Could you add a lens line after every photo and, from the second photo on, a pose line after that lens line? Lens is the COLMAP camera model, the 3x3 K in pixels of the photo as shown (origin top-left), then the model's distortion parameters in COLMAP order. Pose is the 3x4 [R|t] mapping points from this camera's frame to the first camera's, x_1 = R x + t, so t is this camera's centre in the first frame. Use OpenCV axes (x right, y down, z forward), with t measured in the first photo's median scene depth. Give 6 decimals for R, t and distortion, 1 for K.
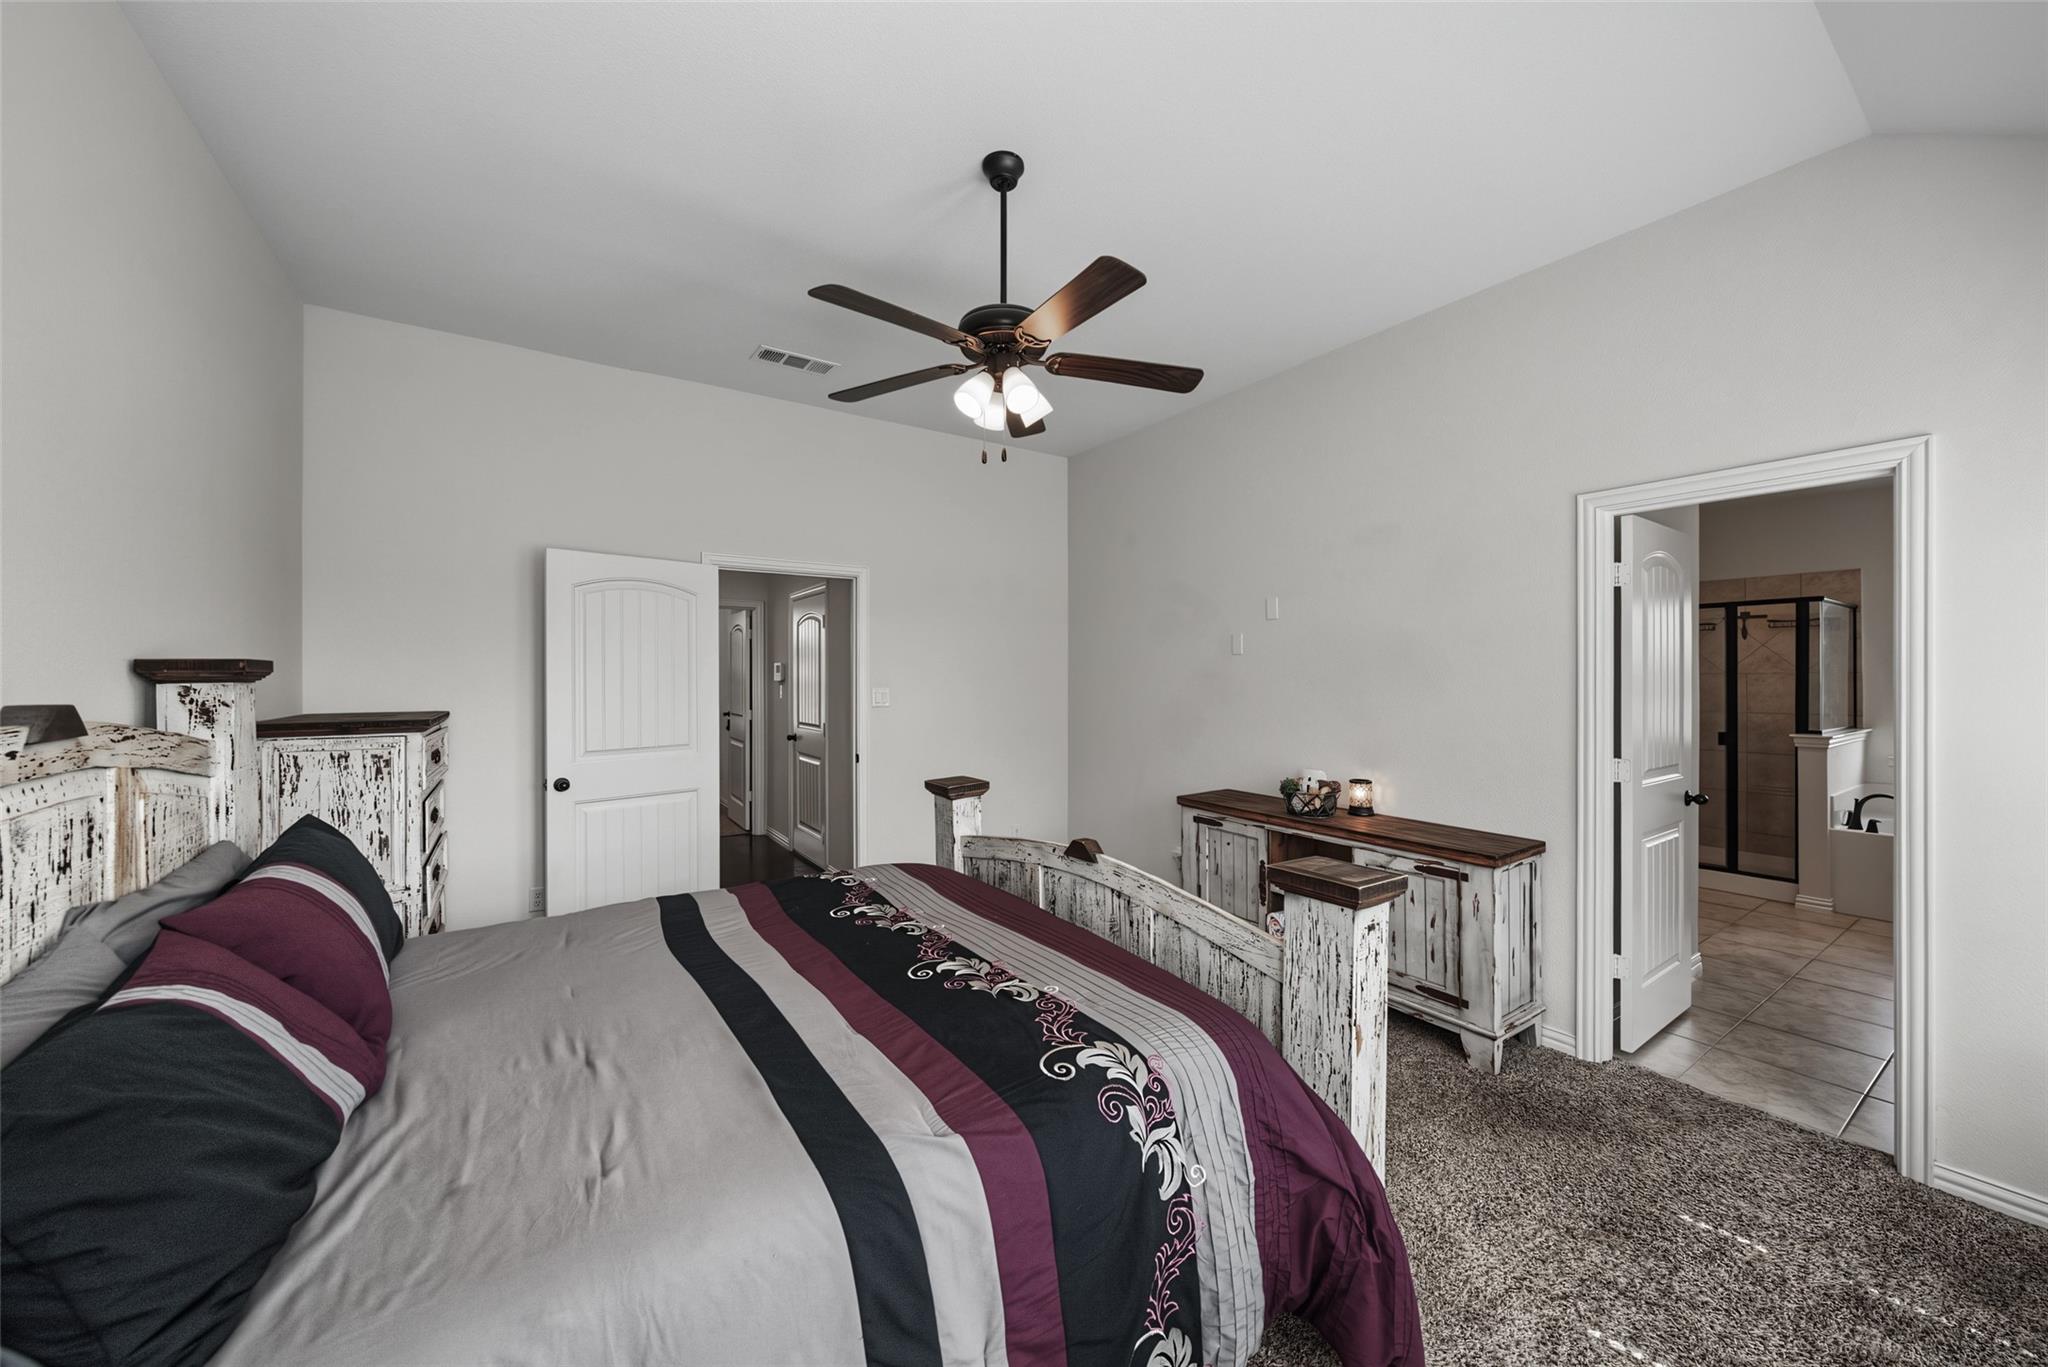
lens RADIAL K [[734.8, 0, 1021.6], [0, 734.8, 676.2], [0, 0, 1]] dist [0.001035, 0.000023]
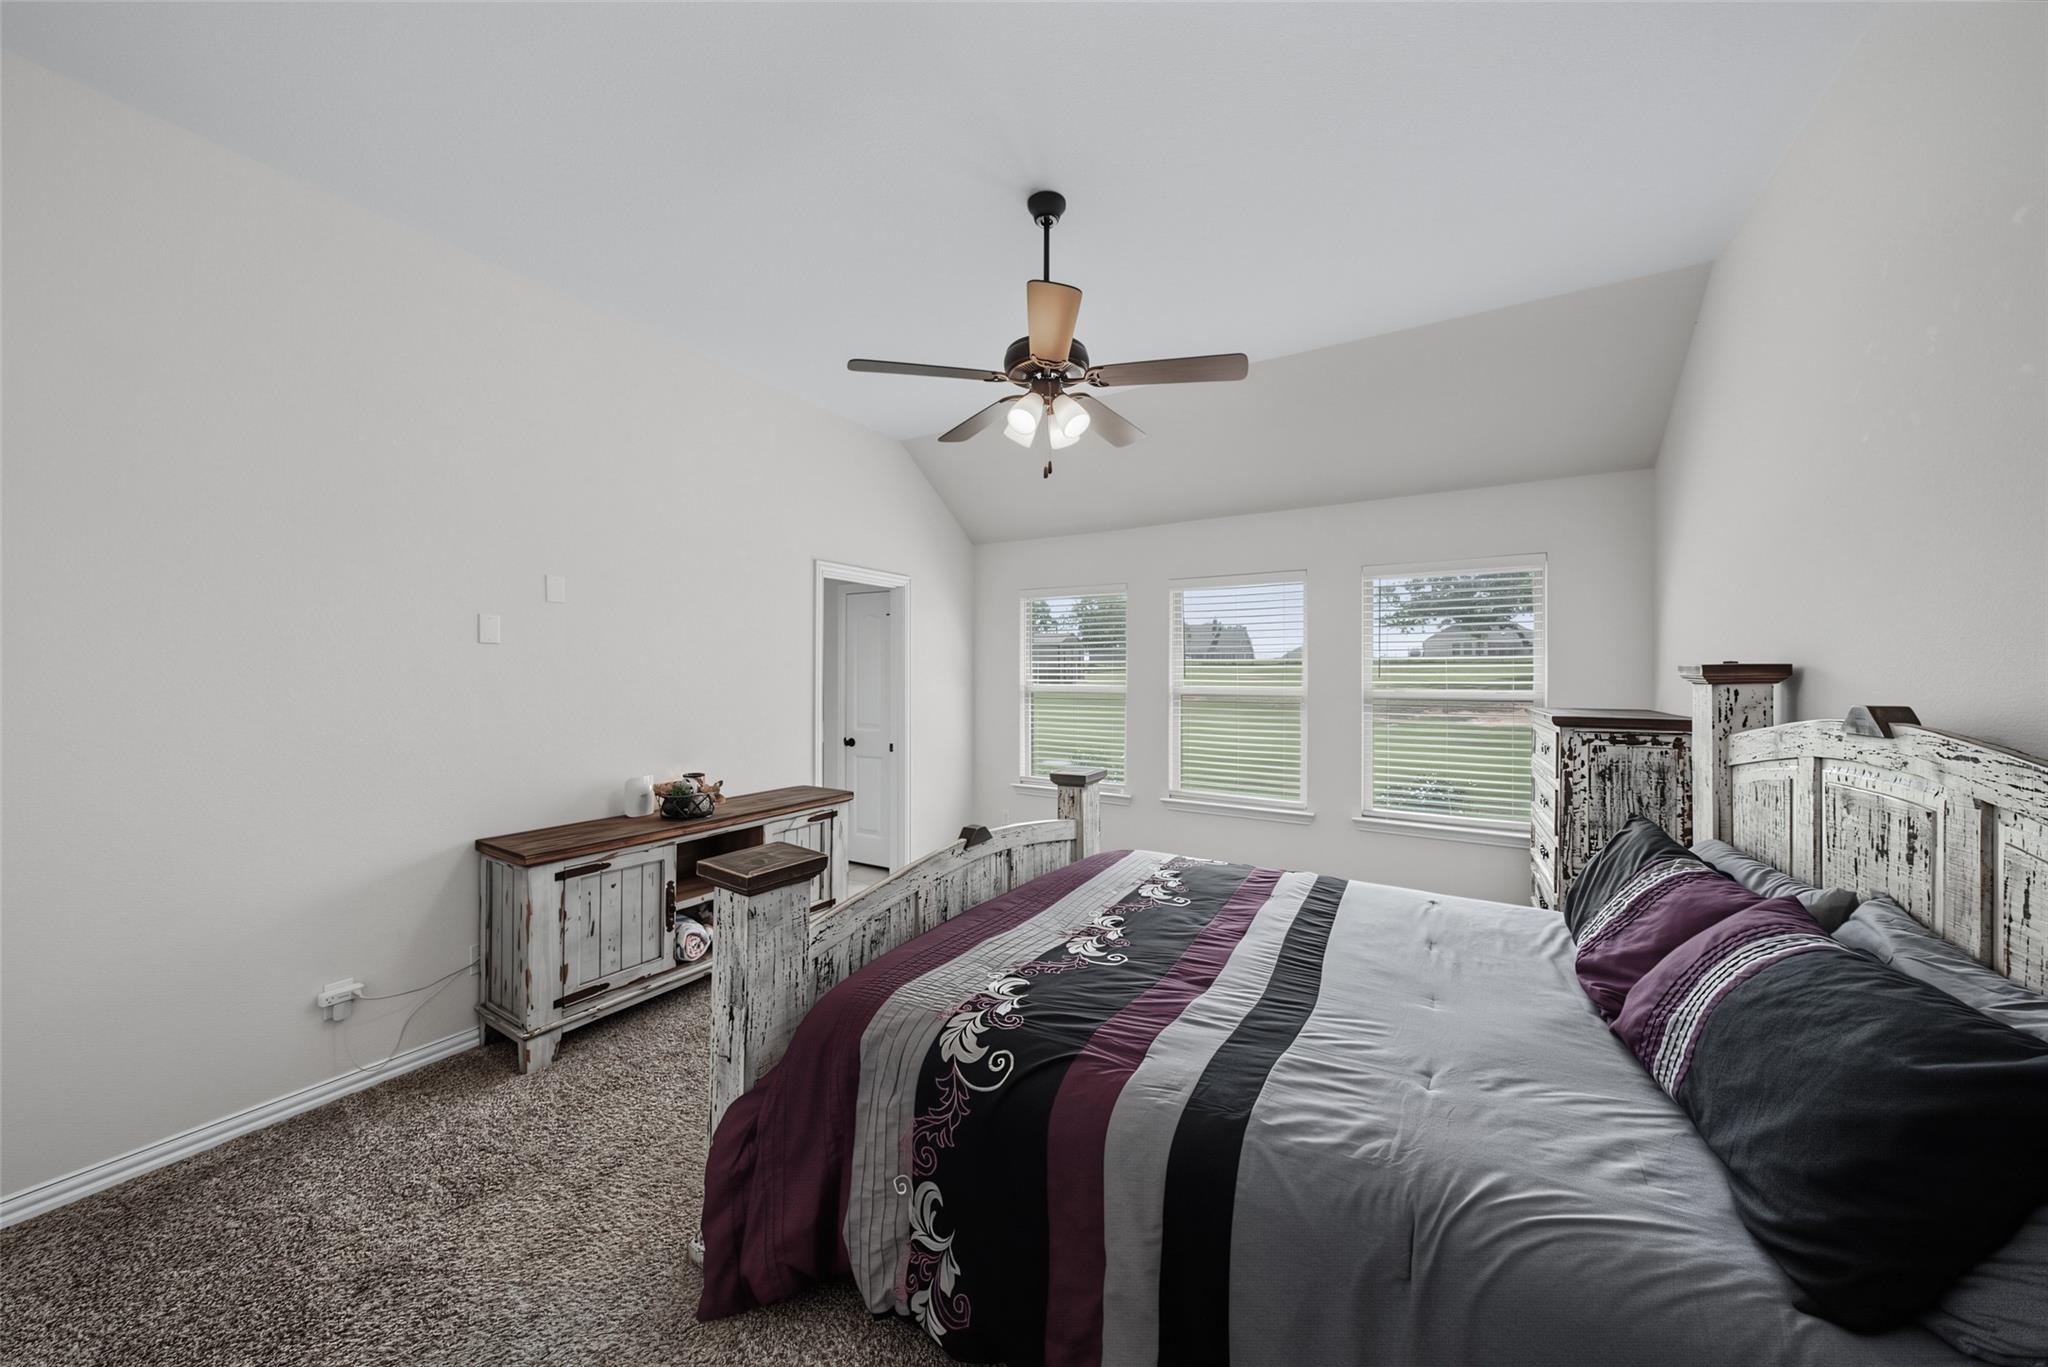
lens RADIAL K [[734.8, 0, 1015.8], [0, 734.8, 677.6], [0, 0, 1]] dist [0.001035, 0.000023]
pose [[-0.445185, -0.005290, 0.895423, -0.773959], [-0.004373, 0.999983, 0.003734, -0.001549], [-0.895428, -0.002253, -0.445201, 1.207613]]
